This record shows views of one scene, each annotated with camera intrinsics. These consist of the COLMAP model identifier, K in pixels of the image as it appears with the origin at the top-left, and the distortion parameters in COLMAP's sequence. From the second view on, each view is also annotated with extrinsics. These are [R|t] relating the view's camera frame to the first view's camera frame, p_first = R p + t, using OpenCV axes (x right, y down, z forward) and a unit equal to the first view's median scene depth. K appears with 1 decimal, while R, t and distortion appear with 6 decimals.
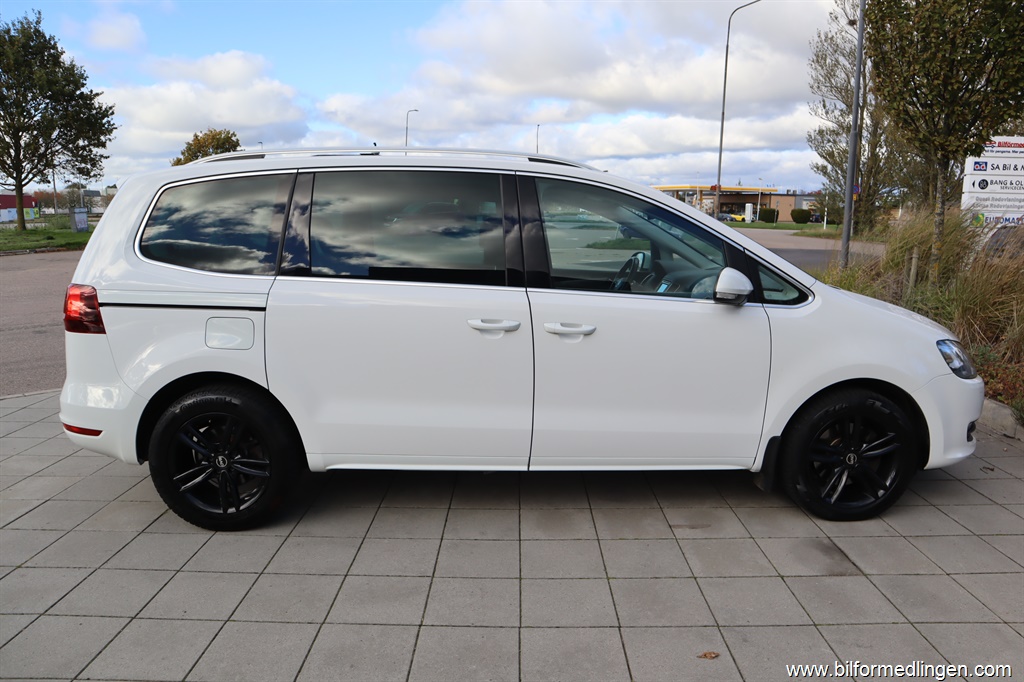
lens RADIAL K [[708.2, 0, 512.0], [0, 708.2, 341.0], [0, 0, 1]] dist [-0.129288, 0.081859]
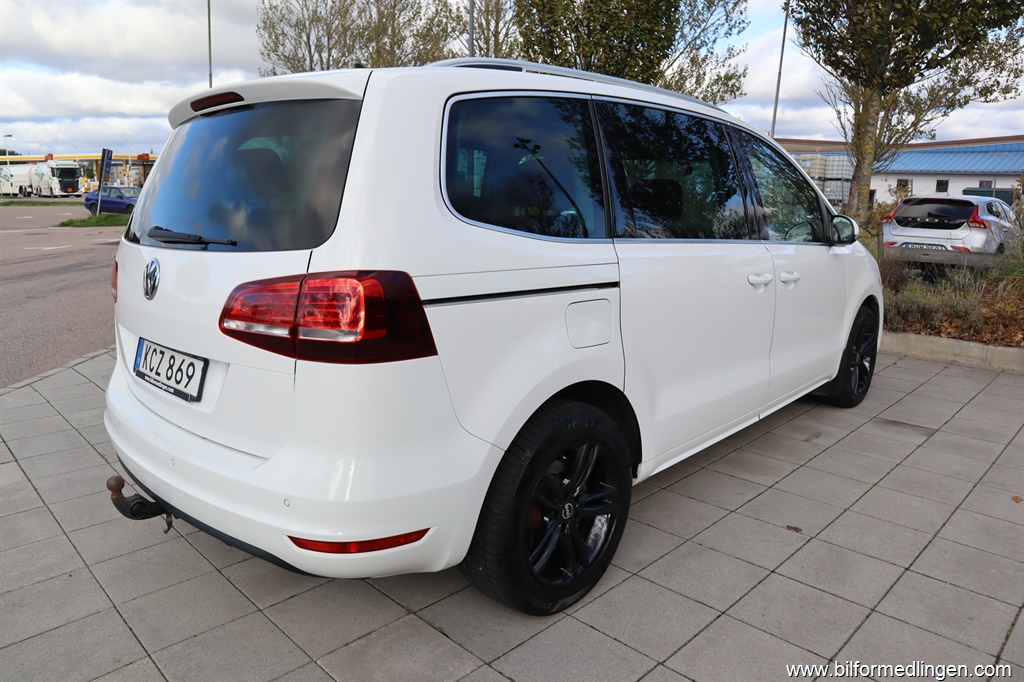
lens RADIAL K [[708.2, 0, 512.0], [0, 708.2, 341.0], [0, 0, 1]] dist [-0.129288, 0.081859]
pose [[0.707087, -0.151346, 0.690740, -0.097218], [0.121595, 0.988300, 0.092071, -0.006988], [-0.696593, 0.018888, 0.717218, 0.055795]]
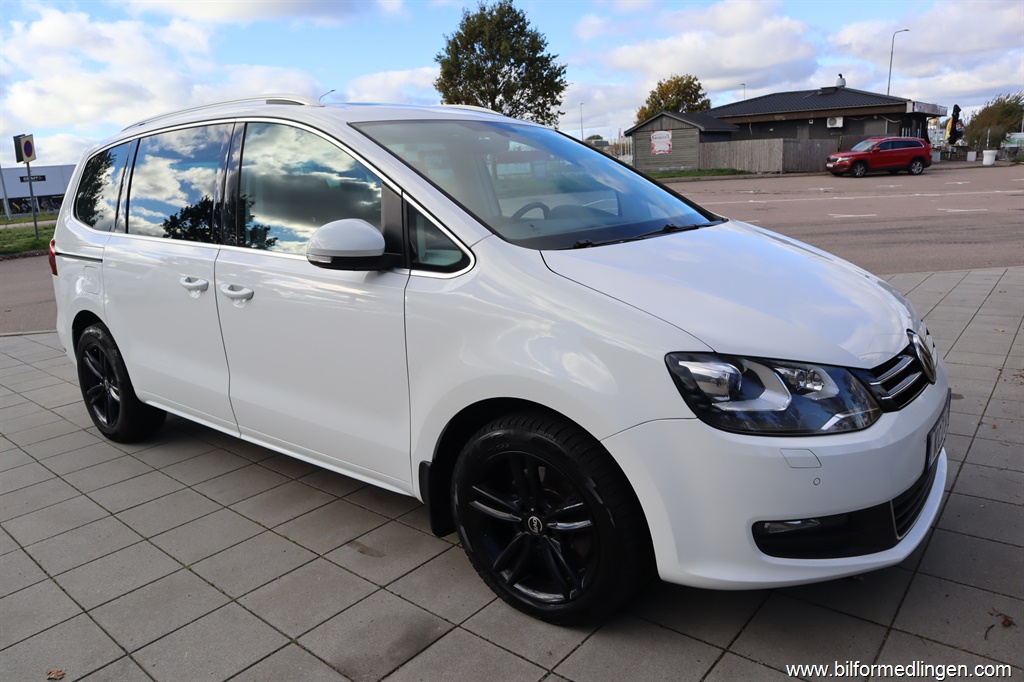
lens RADIAL K [[708.2, 0, 512.0], [0, 708.2, 341.0], [0, 0, 1]] dist [-0.129288, 0.081859]
pose [[0.776222, 0.102045, -0.622146, 0.093384], [-0.053316, 0.993904, 0.096501, -0.005969], [0.628201, -0.041736, 0.776931, 0.054222]]
